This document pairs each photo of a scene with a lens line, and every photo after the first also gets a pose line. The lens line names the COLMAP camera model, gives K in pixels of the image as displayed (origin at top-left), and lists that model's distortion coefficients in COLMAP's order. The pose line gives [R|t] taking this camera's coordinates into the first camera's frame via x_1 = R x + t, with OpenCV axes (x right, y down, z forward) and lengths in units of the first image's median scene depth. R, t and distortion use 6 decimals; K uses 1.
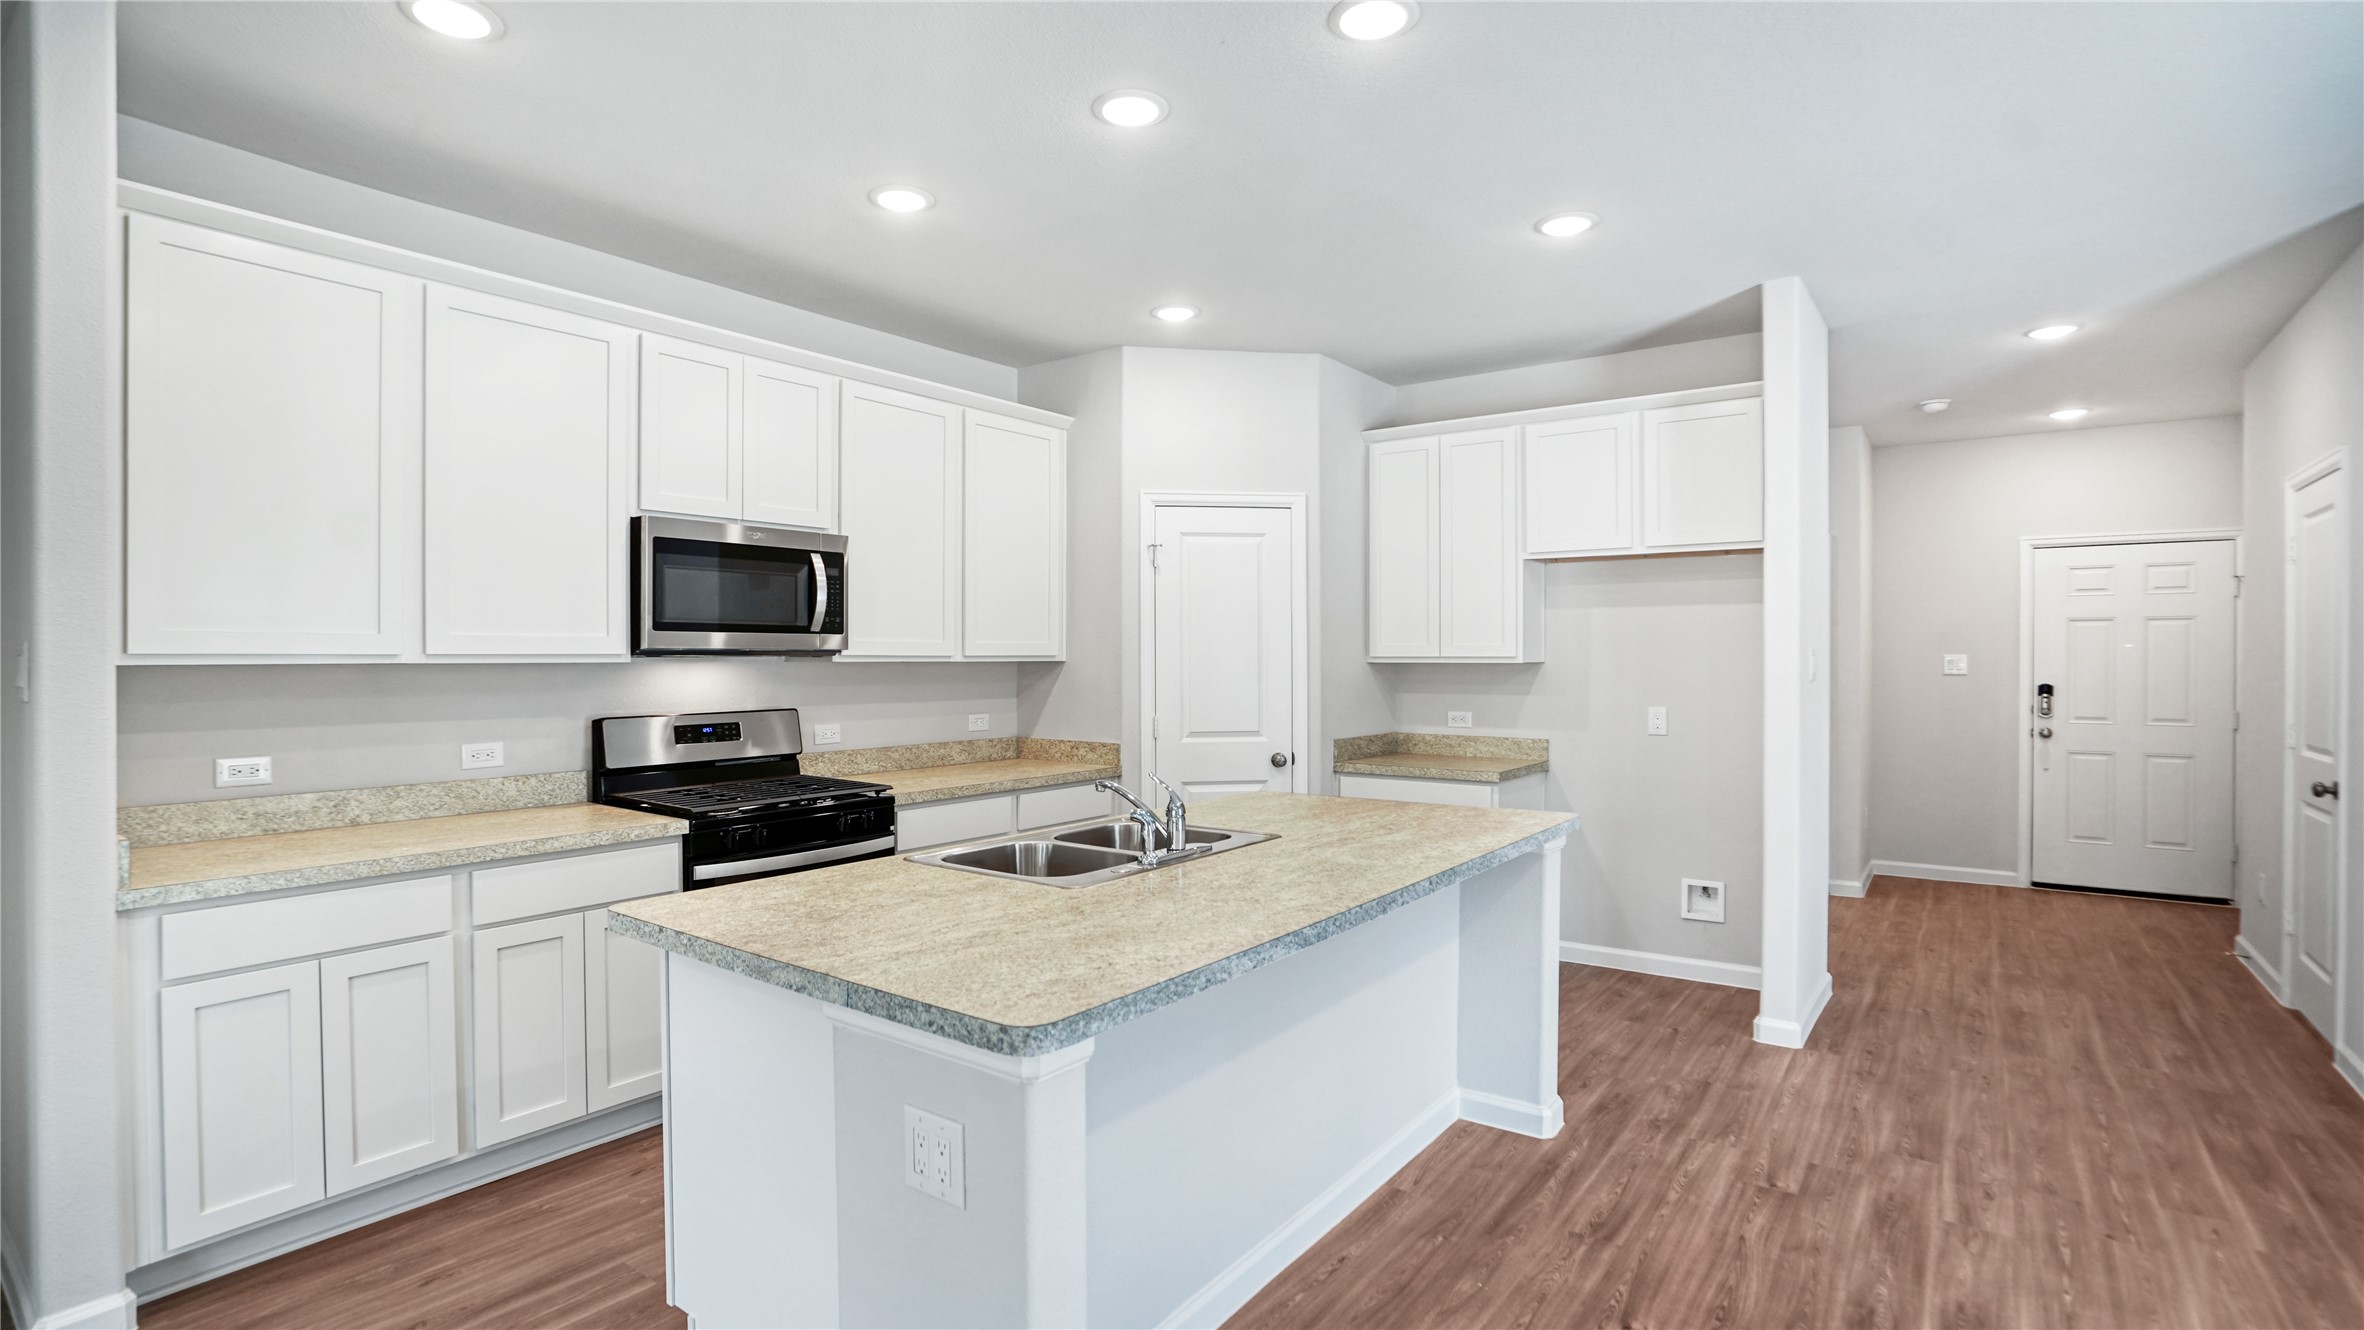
lens RADIAL K [[1100.7, 0, 1170.0], [0, 1100.7, 671.9], [0, 0, 1]] dist [-0.056389, 0.024407]
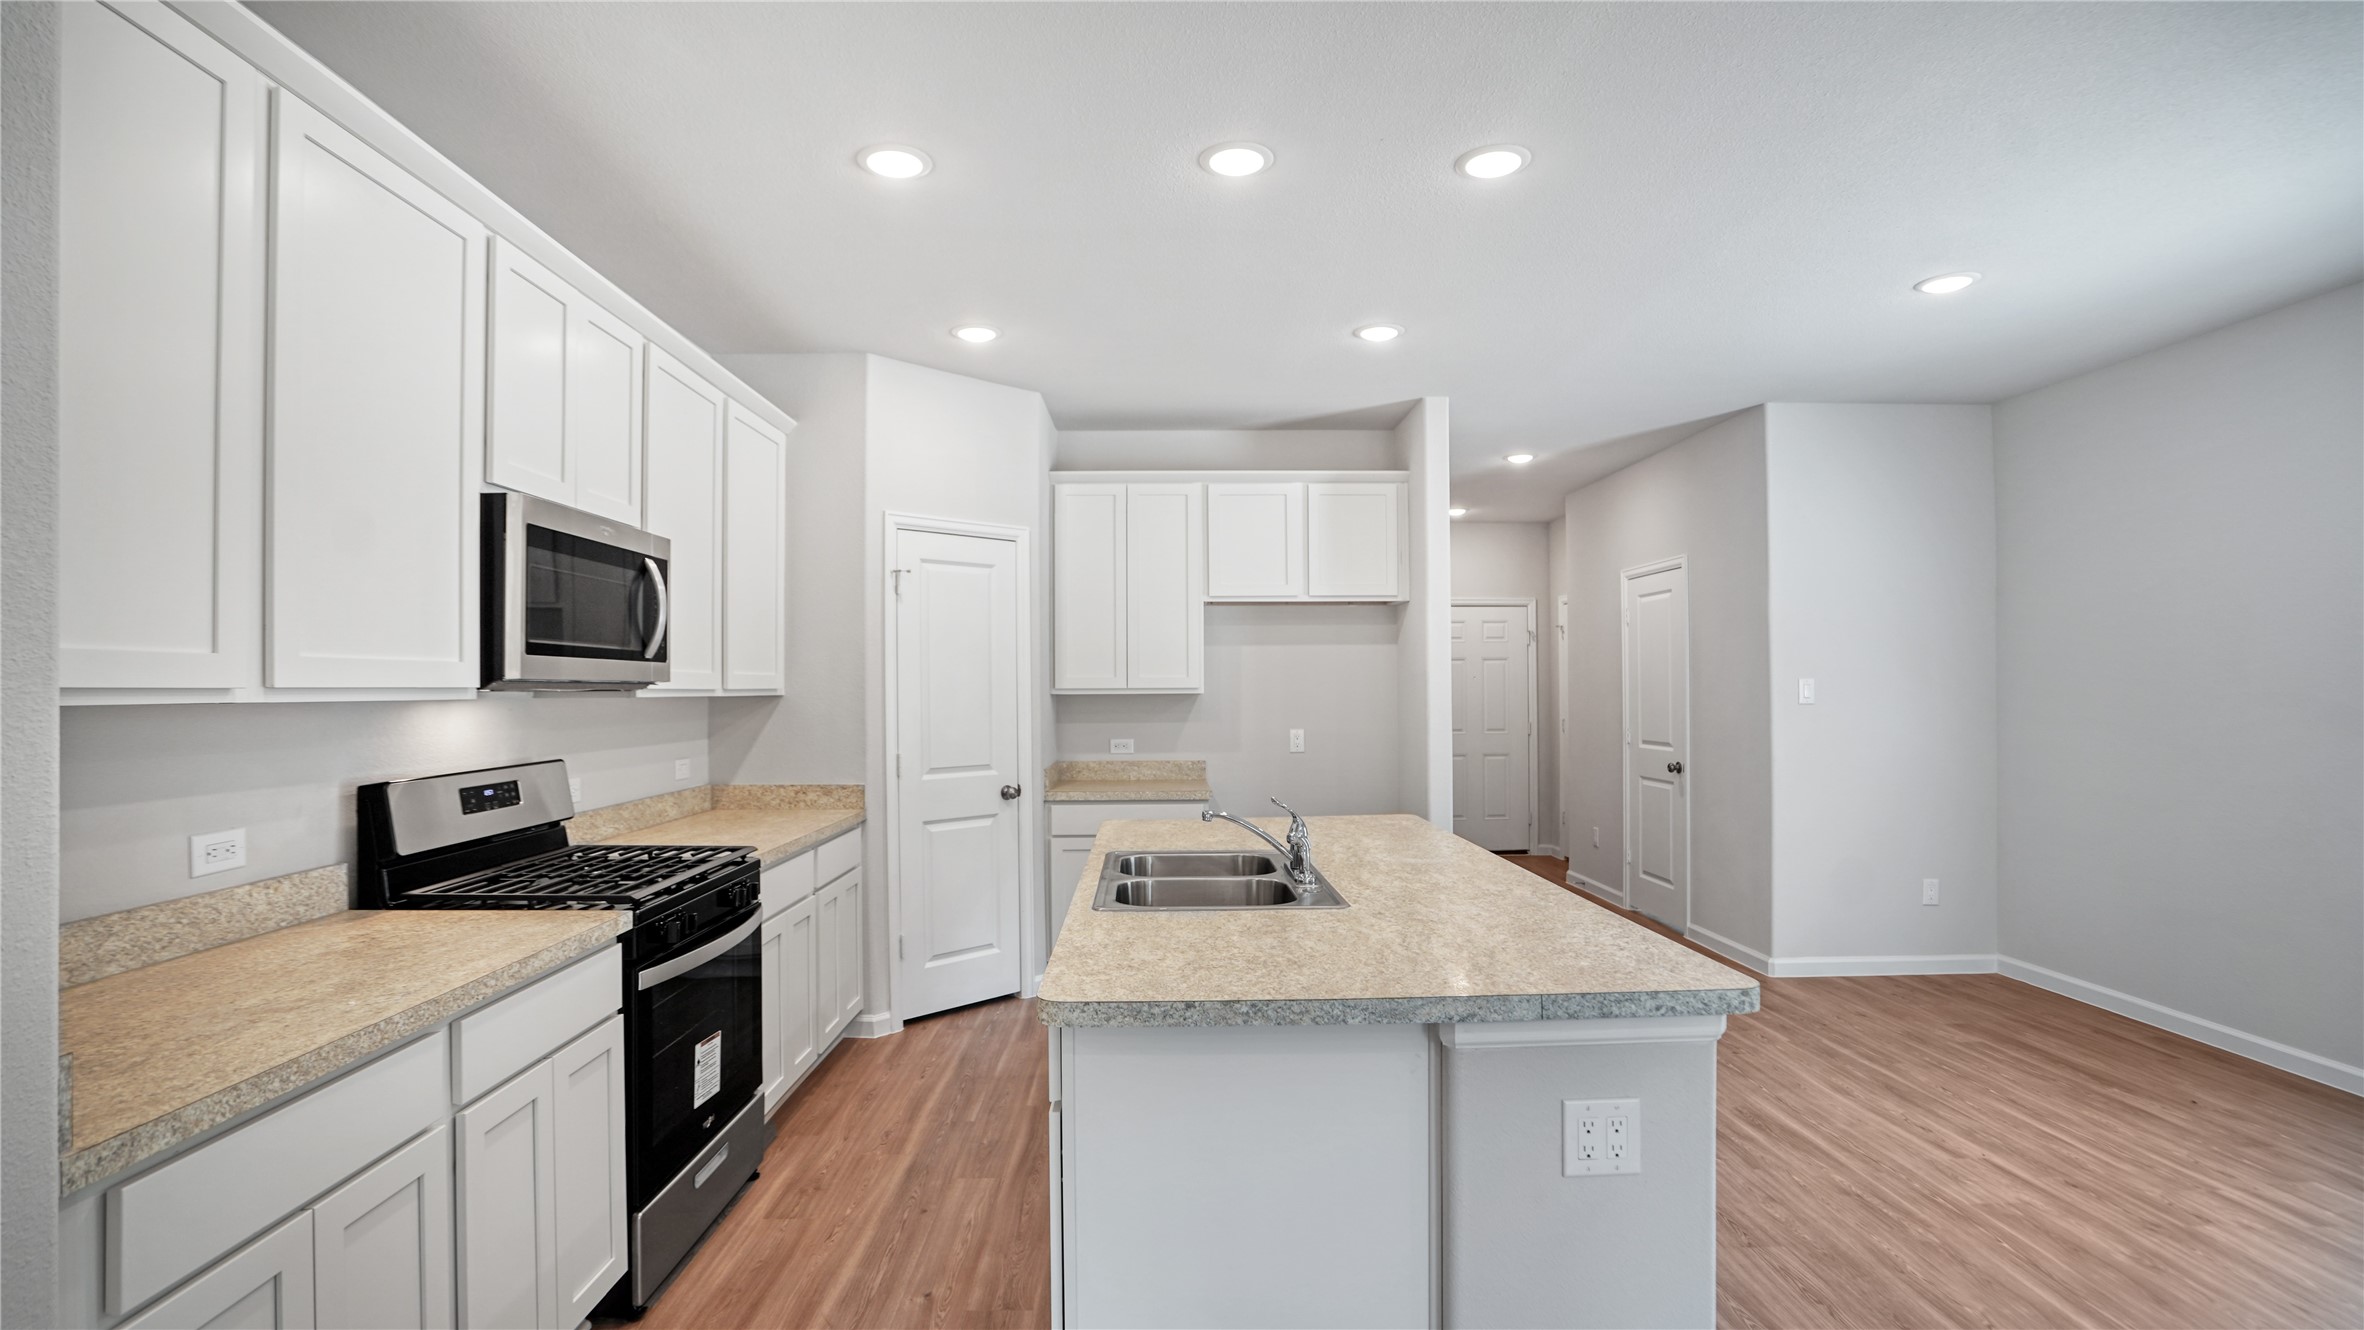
lens RADIAL K [[1100.7, 0, 1170.0], [0, 1100.7, 671.9], [0, 0, 1]] dist [-0.056389, 0.024407]
pose [[0.791490, 0.004705, 0.611164, -0.470894], [0.013721, 0.999582, -0.025465, -0.002071], [-0.611028, 0.028541, 0.791095, 0.146204]]
